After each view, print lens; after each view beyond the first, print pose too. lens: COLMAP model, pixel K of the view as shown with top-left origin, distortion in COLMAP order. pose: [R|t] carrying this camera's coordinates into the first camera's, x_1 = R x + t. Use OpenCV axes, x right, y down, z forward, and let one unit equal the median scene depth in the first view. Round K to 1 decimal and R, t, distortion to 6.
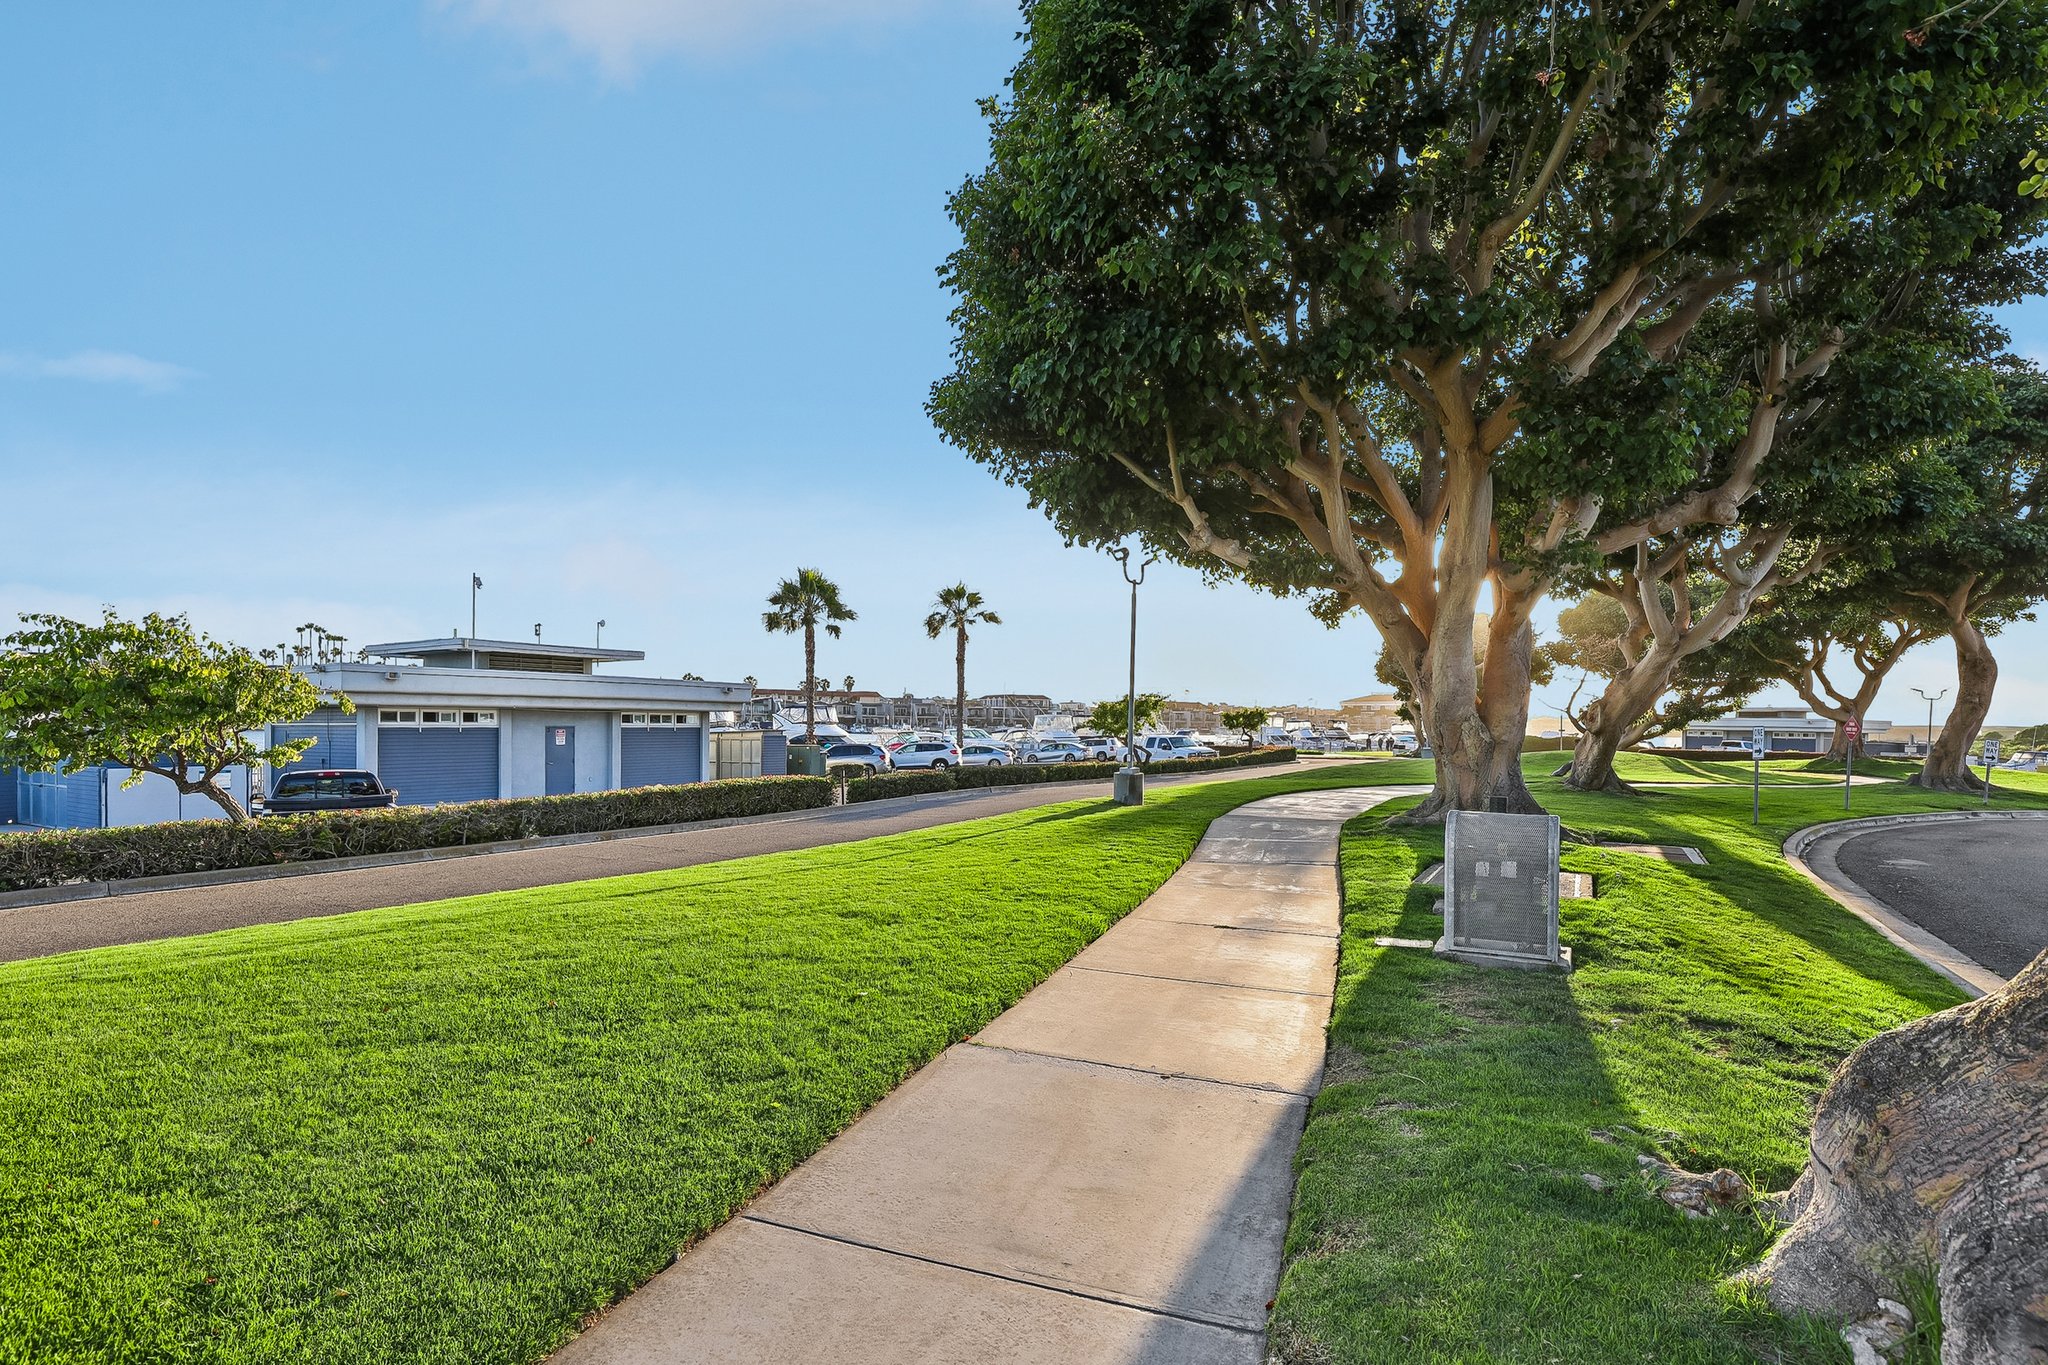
lens RADIAL K [[951.2, 0, 1046.0], [0, 951.2, 734.4], [0, 0, 1]] dist [-0.025957, 0.001352]
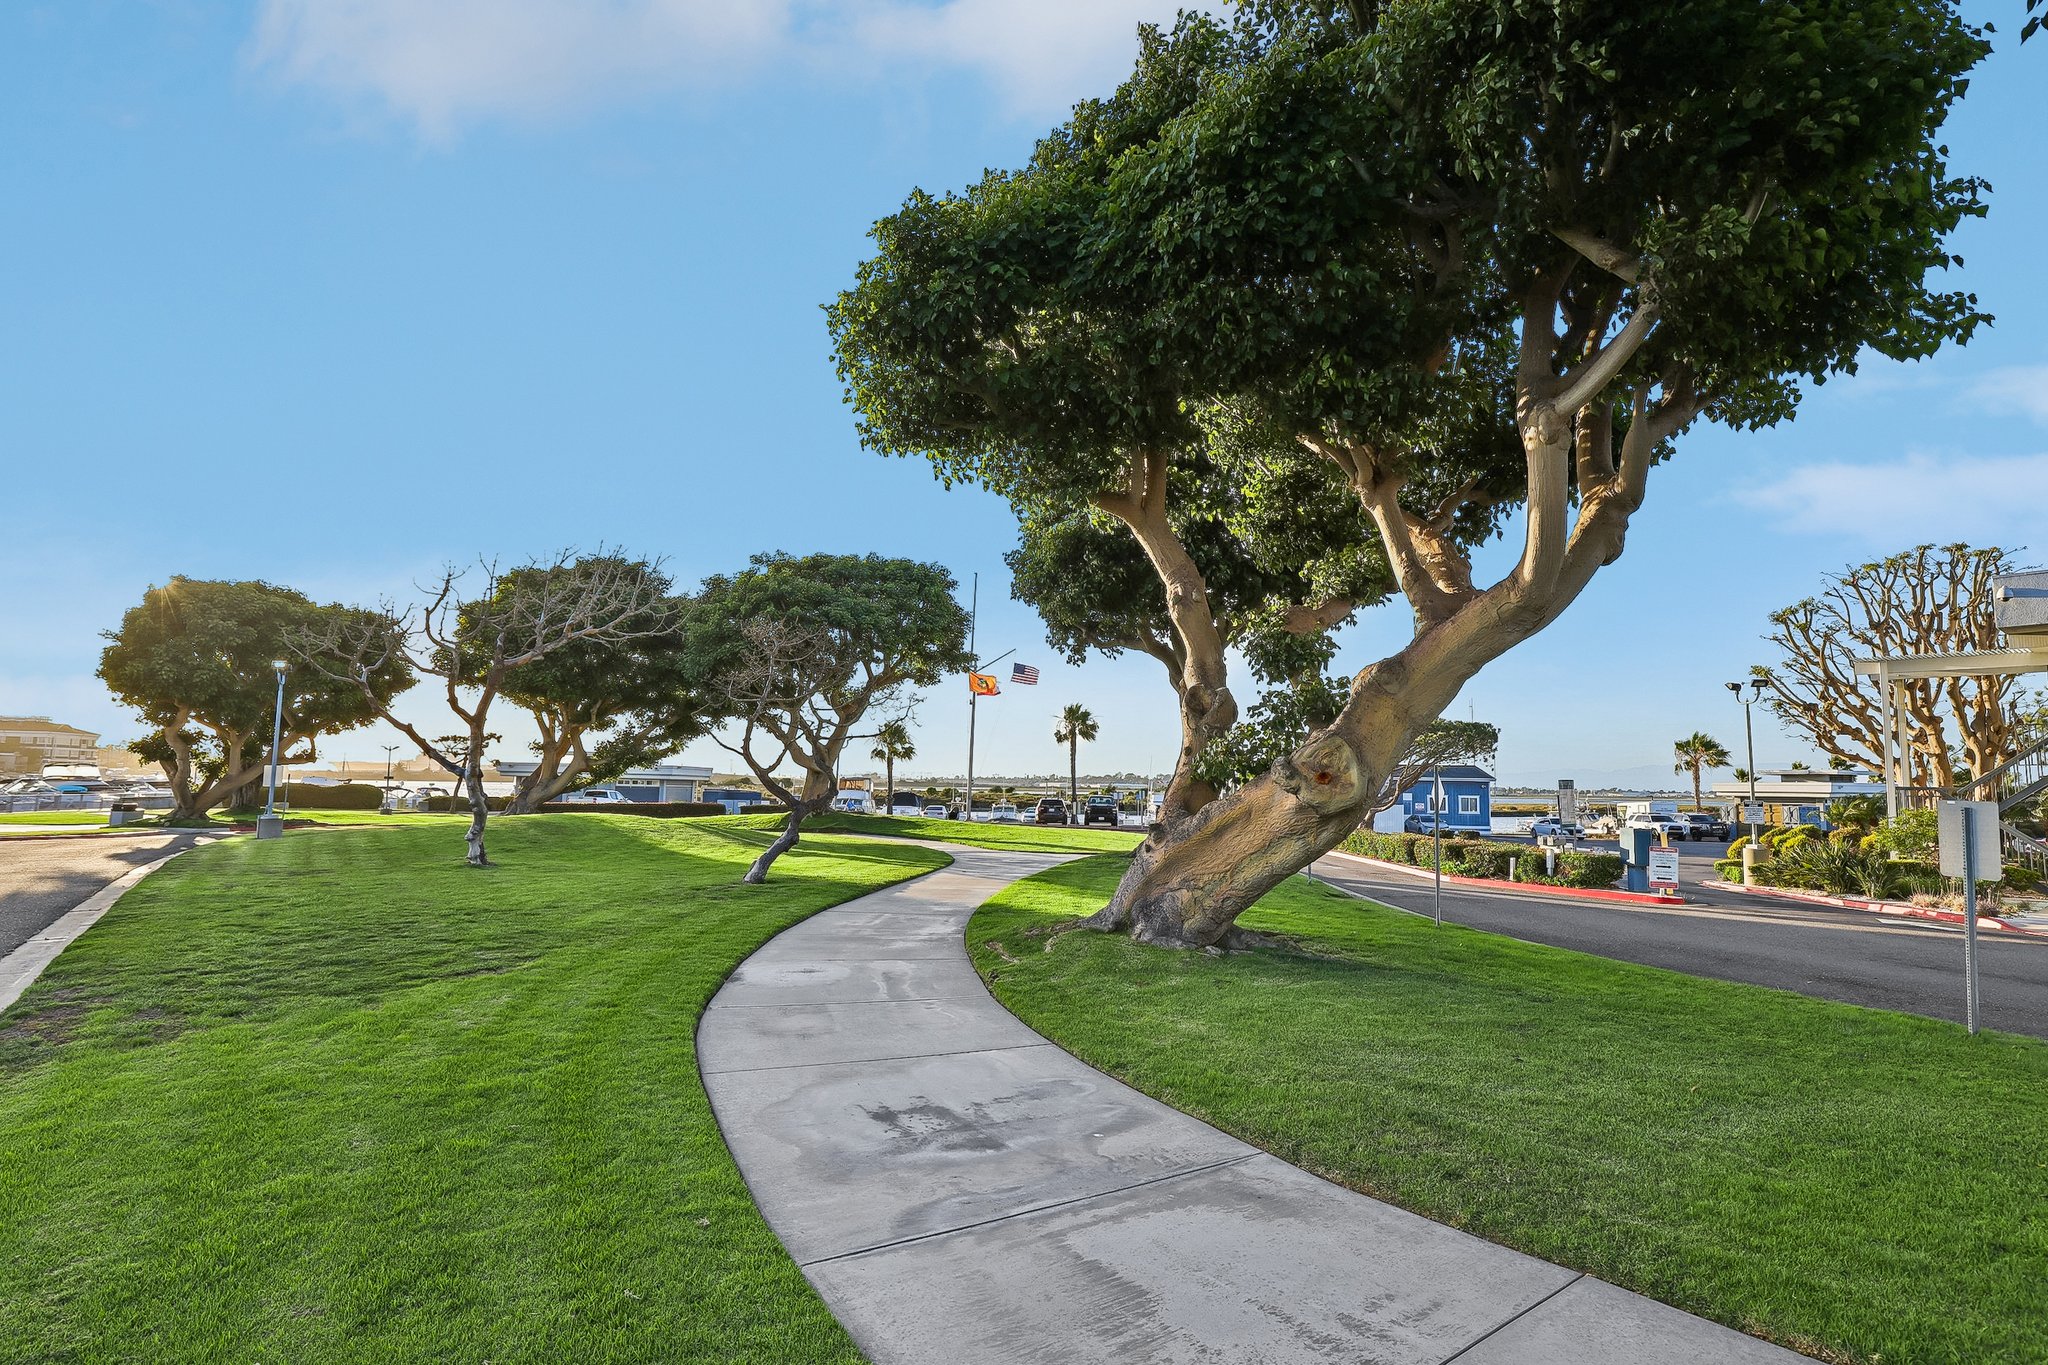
lens RADIAL K [[1008.9, 0, 1024.8], [0, 1008.9, 680.2], [0, 0, 1]] dist [-0.018473, 0.000385]
pose [[0.393085, 0.085633, 0.915506, 0.039568], [0.002832, 0.995537, -0.094334, -0.006768], [-0.919498, 0.039674, 0.391088, 0.349116]]
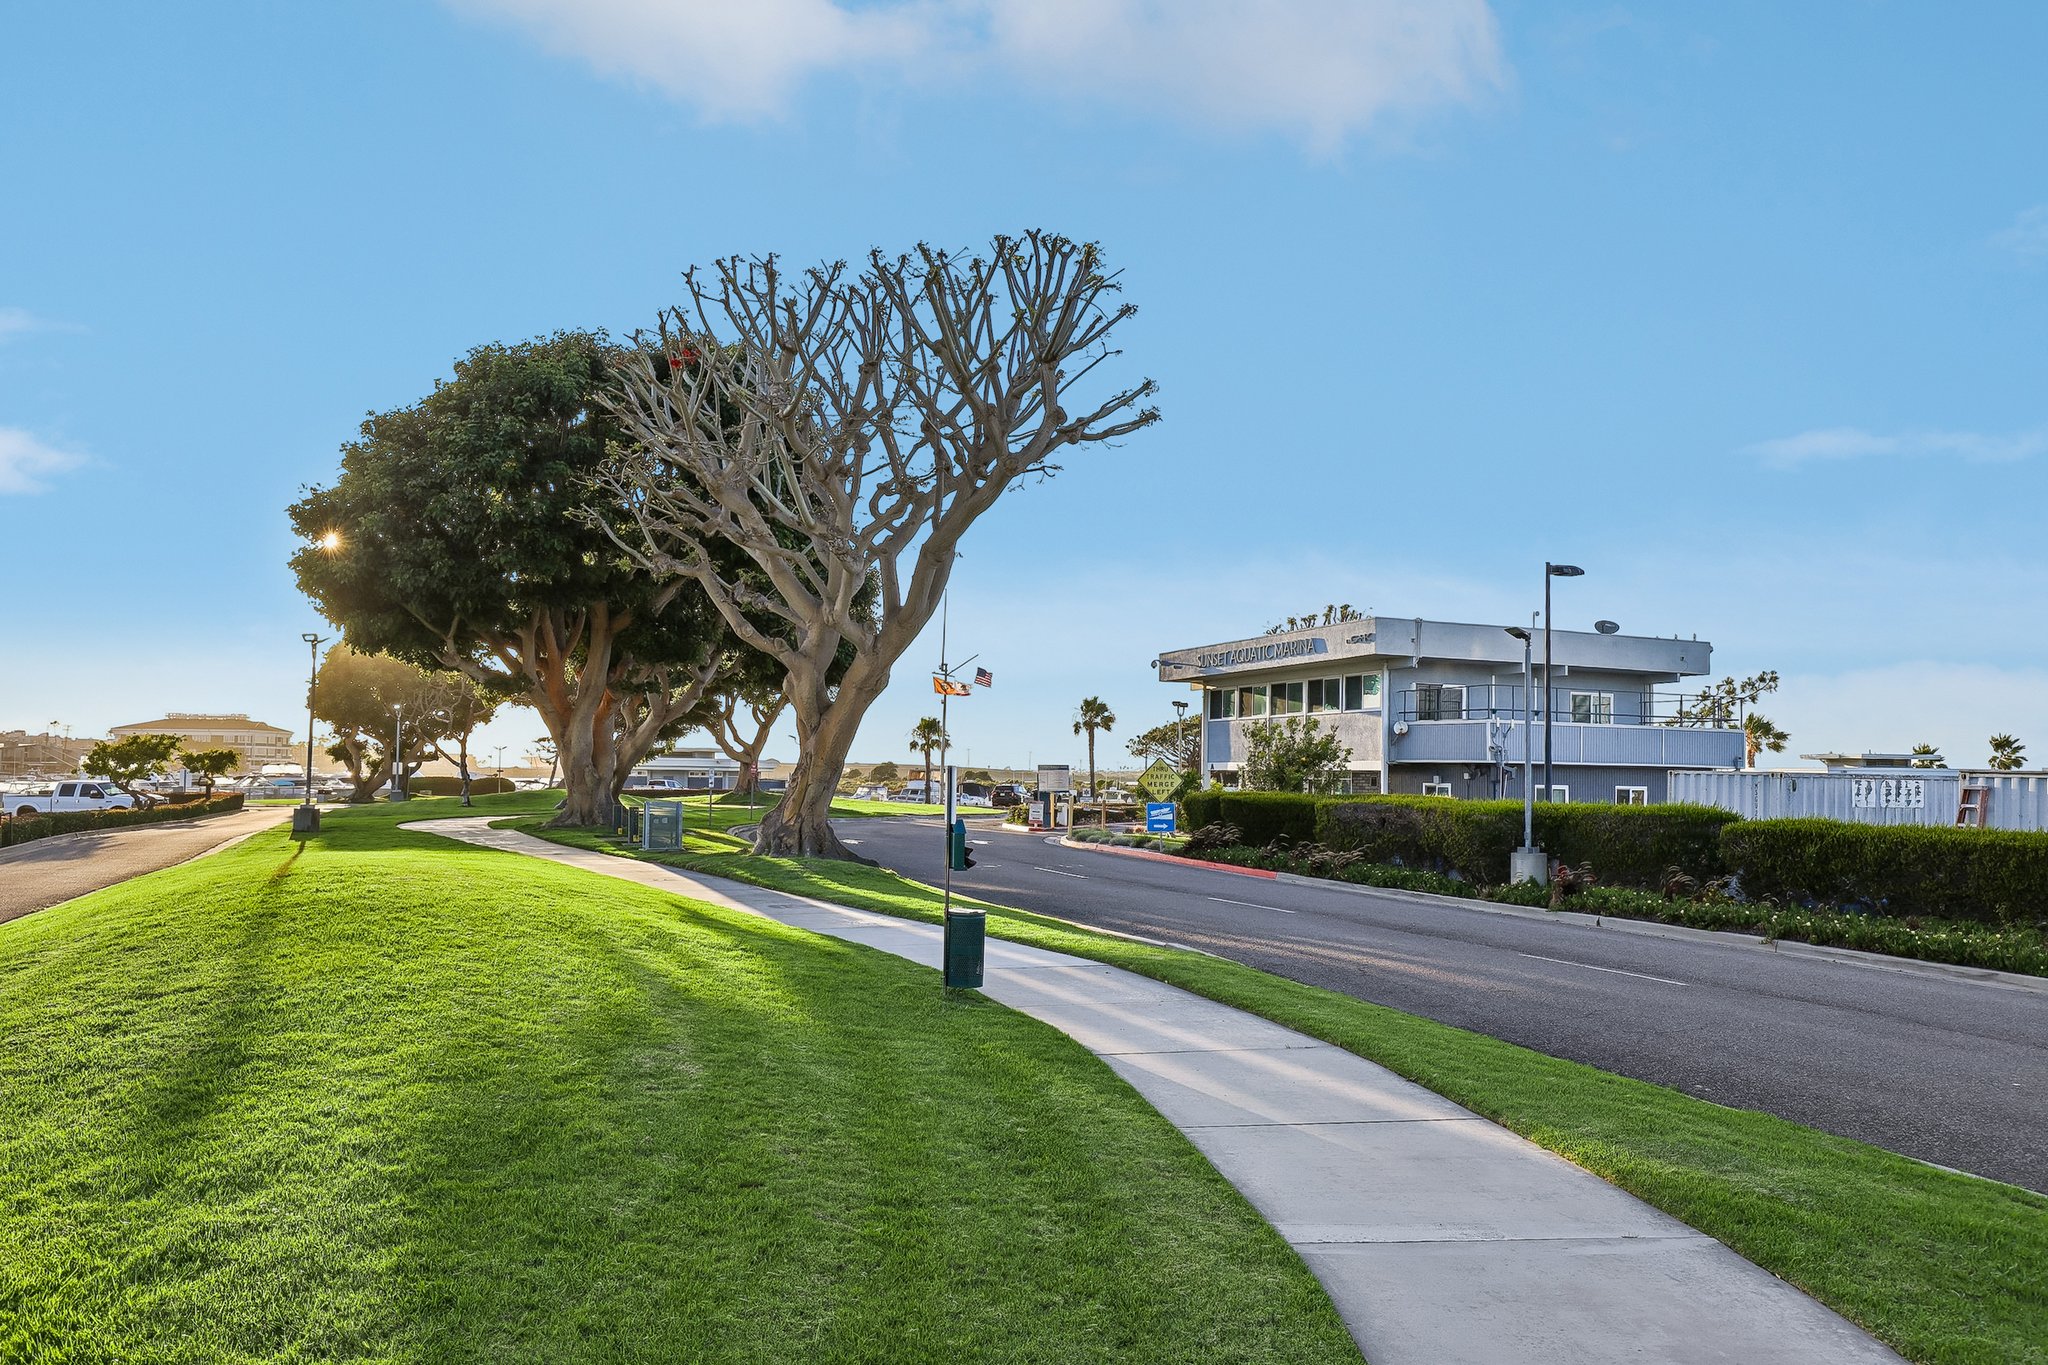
lens RADIAL K [[1351.1, 0, 1022.7], [0, 1351.1, 682.5], [0, 0, 1]] dist [-0.000891, -0.000329]
pose [[0.610876, 0.045096, 0.790441, -0.271858], [0.010246, 0.997843, -0.064847, 0.000199], [-0.791660, 0.047712, 0.609096, -0.308088]]
